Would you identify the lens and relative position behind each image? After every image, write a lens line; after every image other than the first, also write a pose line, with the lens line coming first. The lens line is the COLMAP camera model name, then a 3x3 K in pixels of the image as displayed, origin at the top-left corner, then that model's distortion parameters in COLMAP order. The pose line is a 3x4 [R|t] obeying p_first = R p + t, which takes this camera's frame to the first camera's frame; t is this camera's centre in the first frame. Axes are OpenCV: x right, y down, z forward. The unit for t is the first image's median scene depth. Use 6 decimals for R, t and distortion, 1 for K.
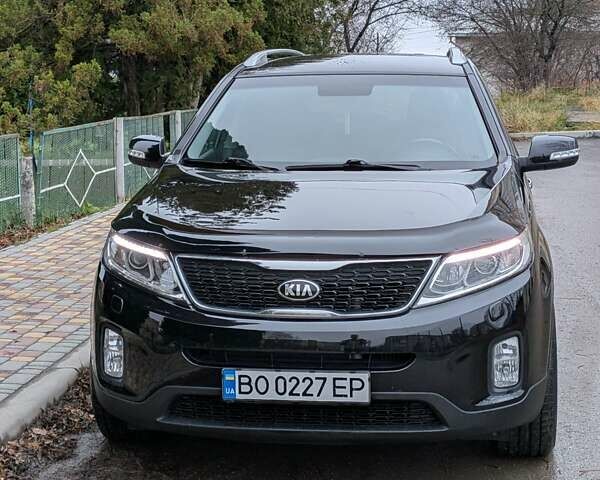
lens RADIAL K [[1087.7, 0, 300.0], [0, 1087.7, 240.0], [0, 0, 1]] dist [0.074220, -0.156723]
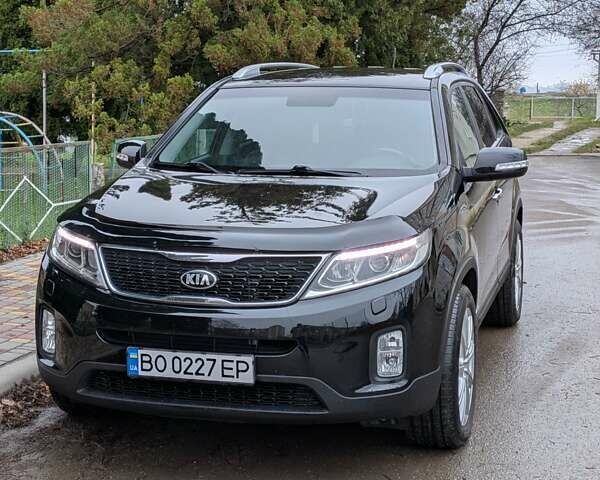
lens RADIAL K [[1087.7, 0, 300.0], [0, 1087.7, 240.0], [0, 0, 1]] dist [0.074220, -0.156723]
pose [[0.989556, 0.031126, -0.140750, 0.249877], [-0.033137, 0.999379, -0.011970, 0.015471], [0.140290, 0.016509, 0.989973, -0.078379]]
